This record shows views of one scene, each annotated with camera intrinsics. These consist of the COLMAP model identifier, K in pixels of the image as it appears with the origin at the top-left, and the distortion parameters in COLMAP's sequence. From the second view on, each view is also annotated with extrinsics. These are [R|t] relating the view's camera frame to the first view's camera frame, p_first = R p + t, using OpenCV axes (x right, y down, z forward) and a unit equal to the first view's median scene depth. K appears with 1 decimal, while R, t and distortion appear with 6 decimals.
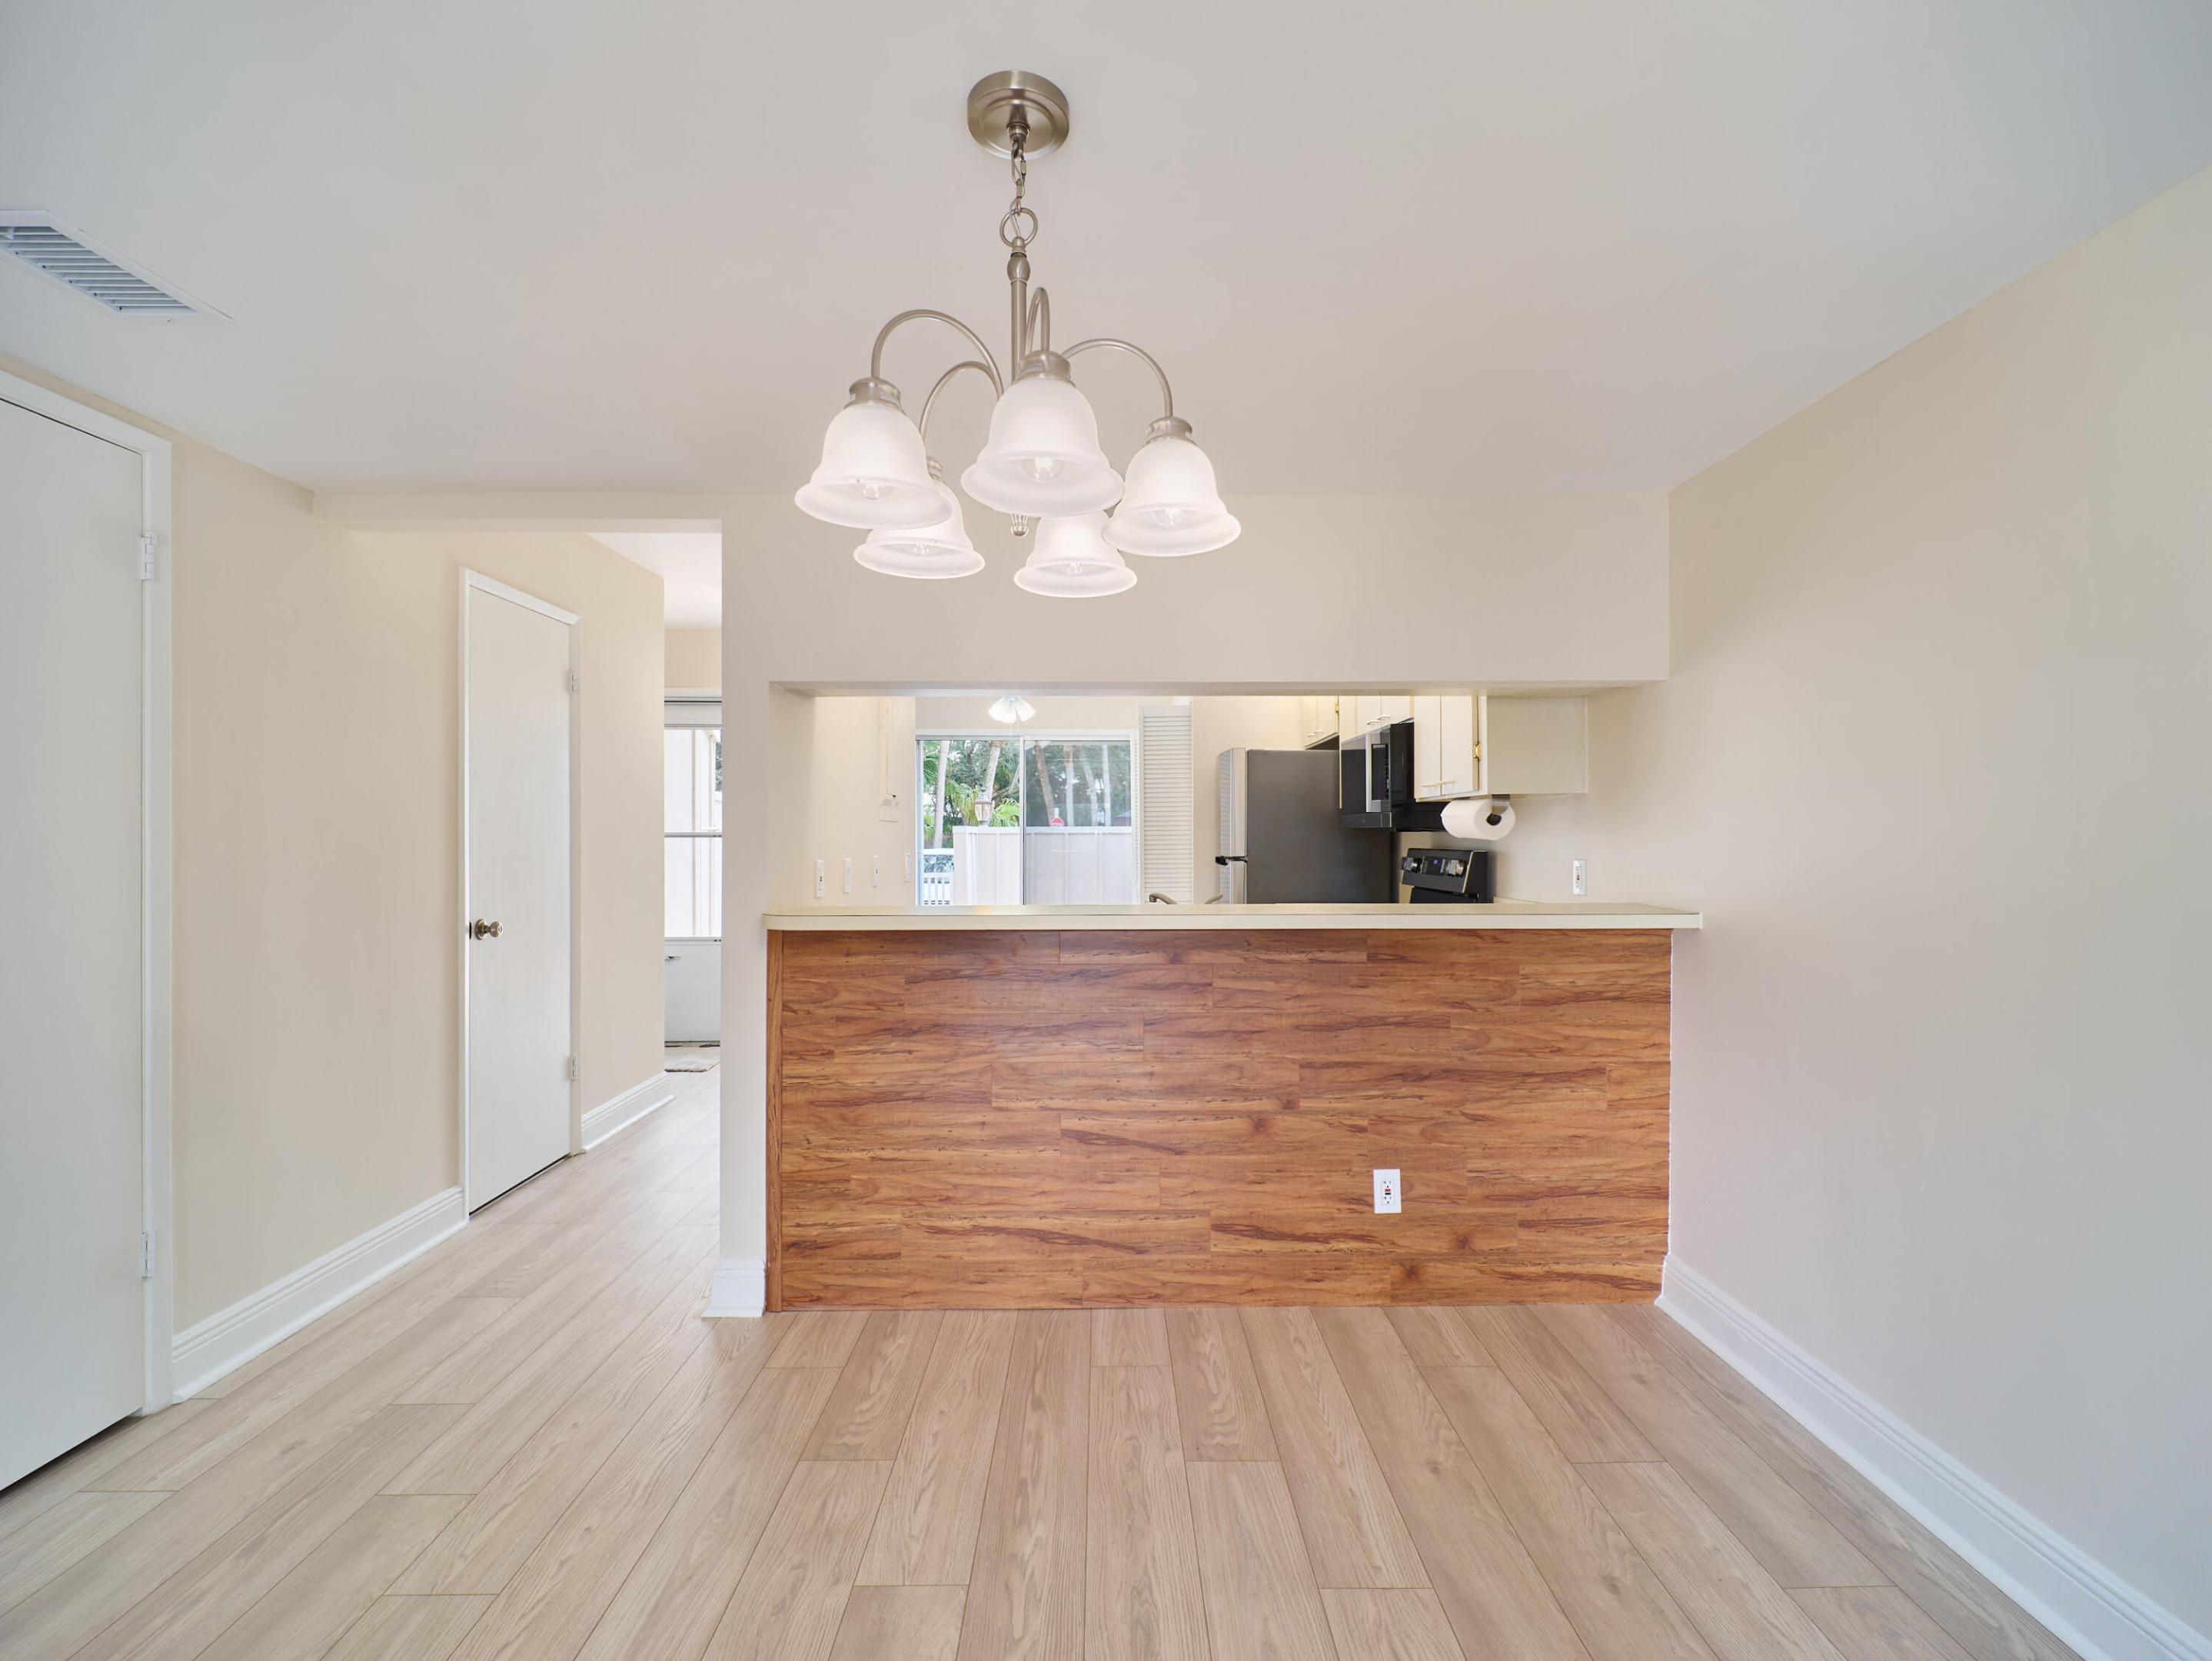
lens RADIAL K [[995.8, 0, 1111.1], [0, 995.8, 837.1], [0, 0, 1]] dist [-0.000275, -0.000107]
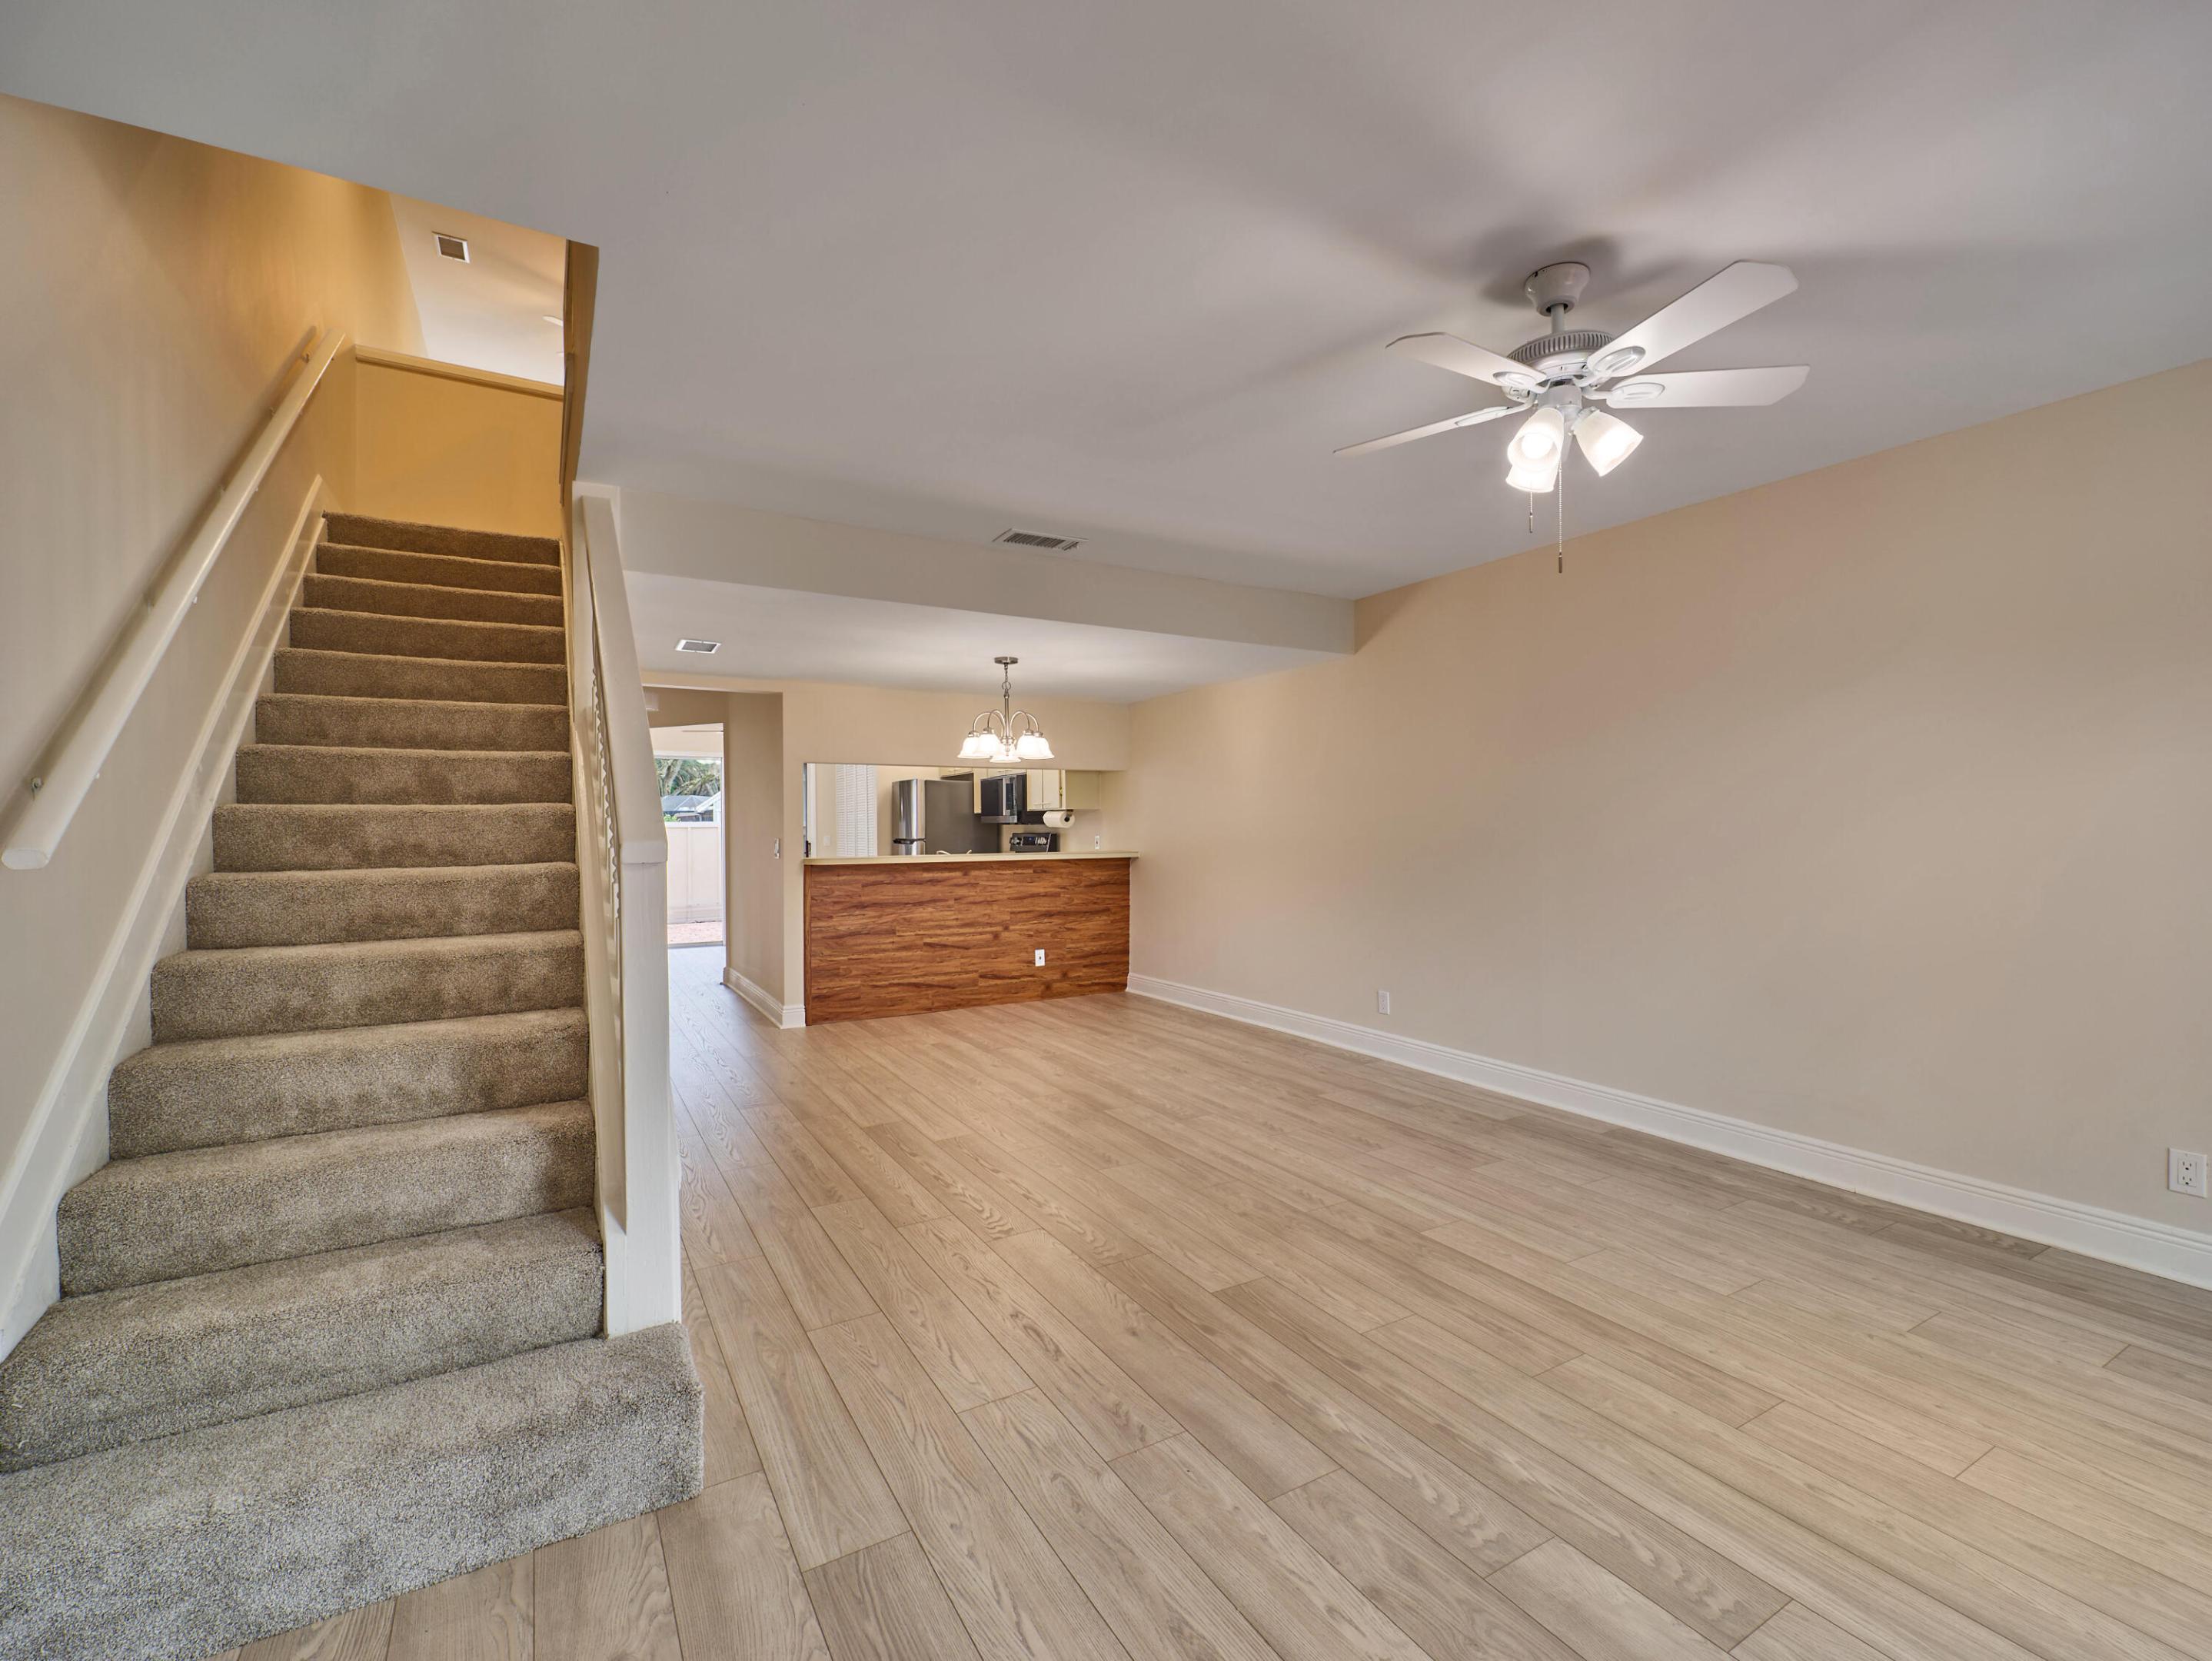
lens RADIAL K [[995.8, 0, 1108.2], [0, 995.8, 833.0], [0, 0, 1]] dist [-0.000275, -0.000107]
pose [[0.871455, -0.007046, 0.490425, -0.882150], [0.004072, 0.999966, 0.007131, -0.001759], [-0.490459, -0.004217, 0.871454, -1.441329]]
